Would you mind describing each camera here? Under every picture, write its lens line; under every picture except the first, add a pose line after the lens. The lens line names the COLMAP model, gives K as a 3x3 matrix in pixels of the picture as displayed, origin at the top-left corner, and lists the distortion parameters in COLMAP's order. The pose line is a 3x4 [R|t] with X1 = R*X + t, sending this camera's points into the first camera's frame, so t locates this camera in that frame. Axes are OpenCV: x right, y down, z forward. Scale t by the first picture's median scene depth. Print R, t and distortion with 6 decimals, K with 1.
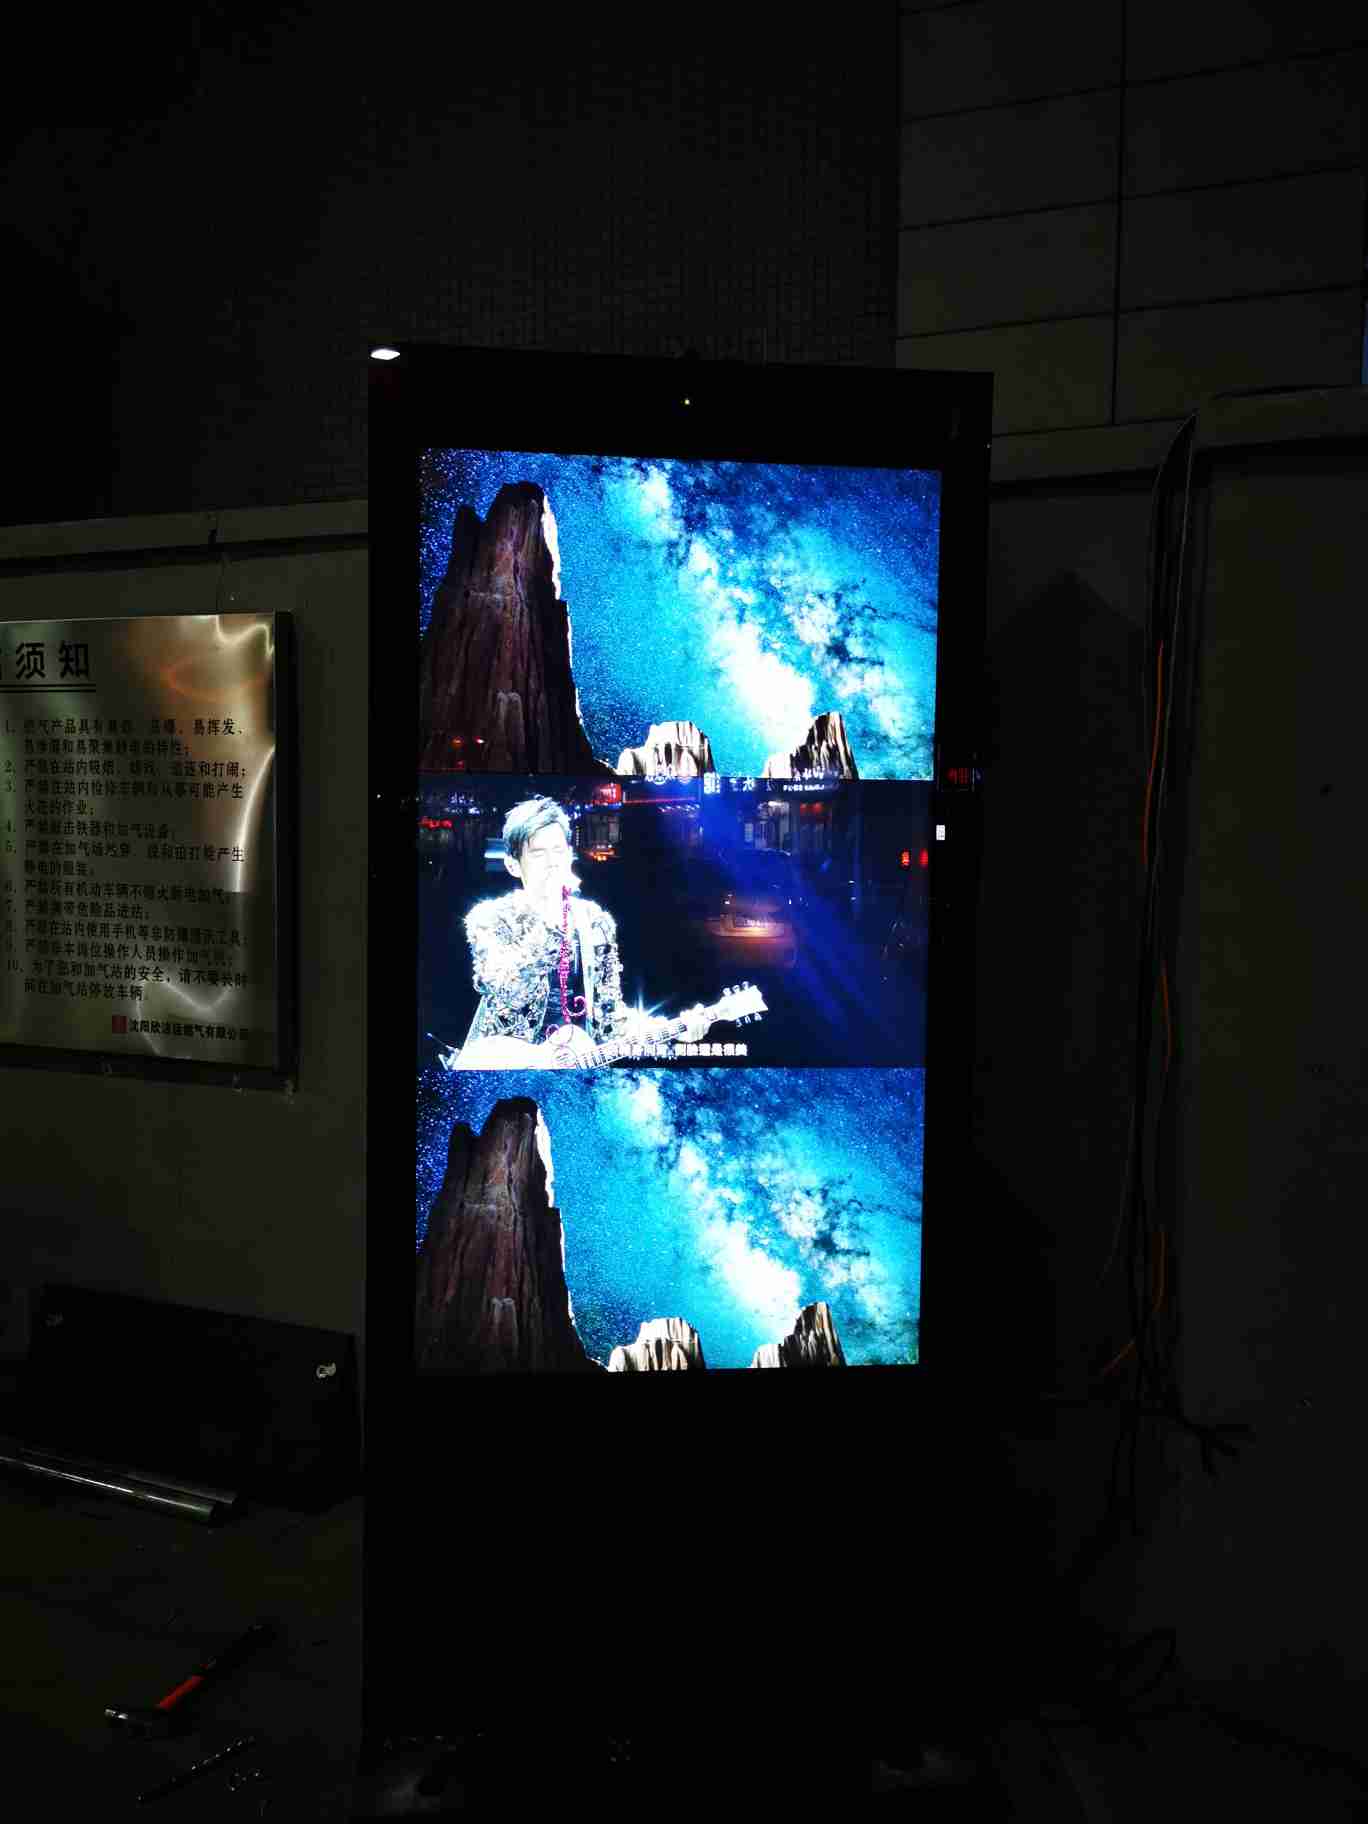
lens RADIAL K [[1437.0, 0, 687.9], [0, 1437.0, 927.7], [0, 0, 1]] dist [0.031048, -0.043215]
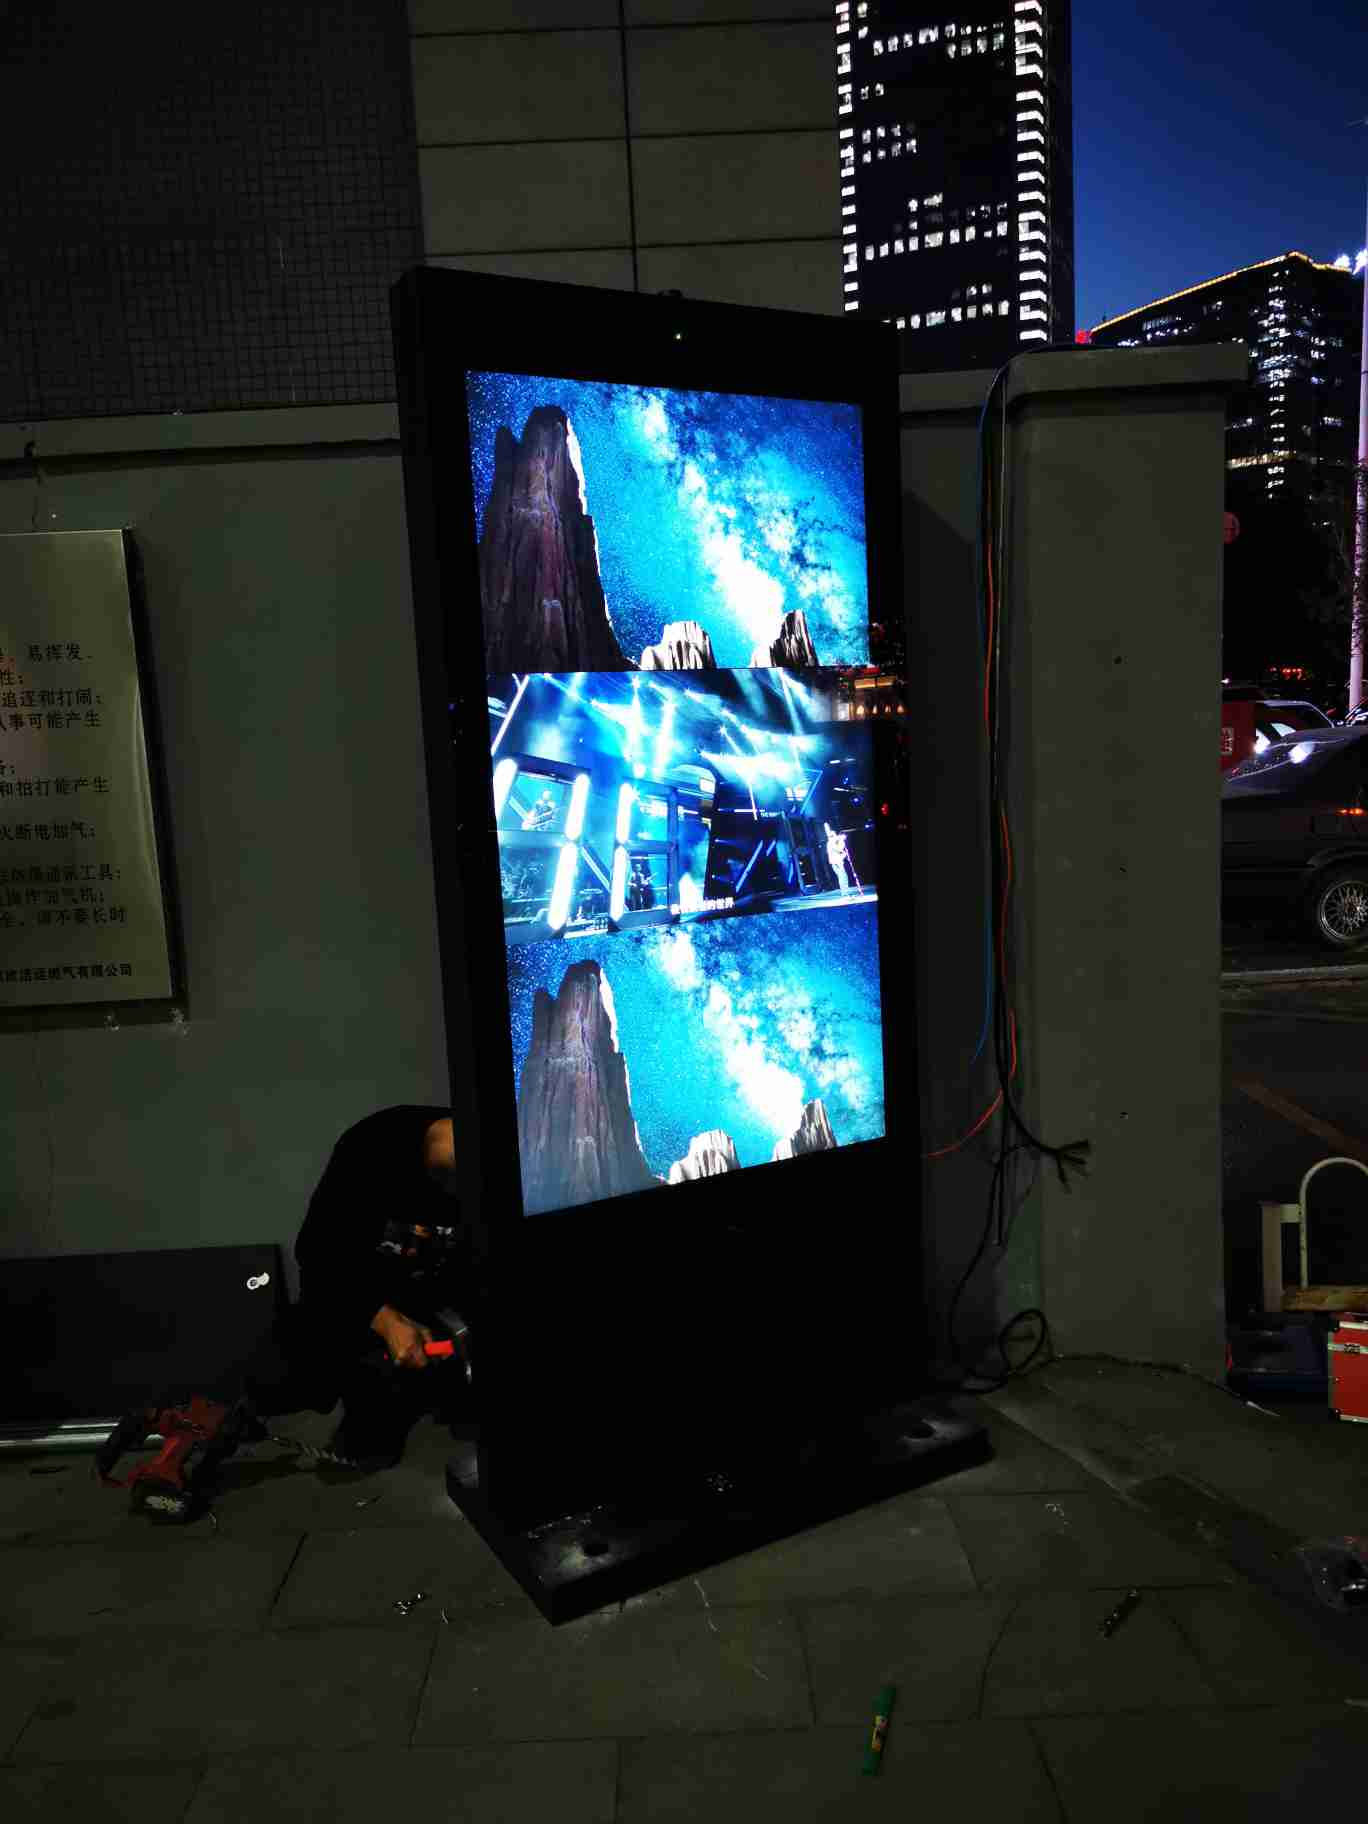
lens RADIAL K [[1437.0, 0, 689.3], [0, 1437.0, 957.6], [0, 0, 1]] dist [0.031048, -0.043215]
pose [[0.910974, -0.123637, 0.393497, -0.487560], [0.095094, 0.991272, 0.091309, 0.019023], [-0.401352, -0.045761, 0.914780, -0.073735]]
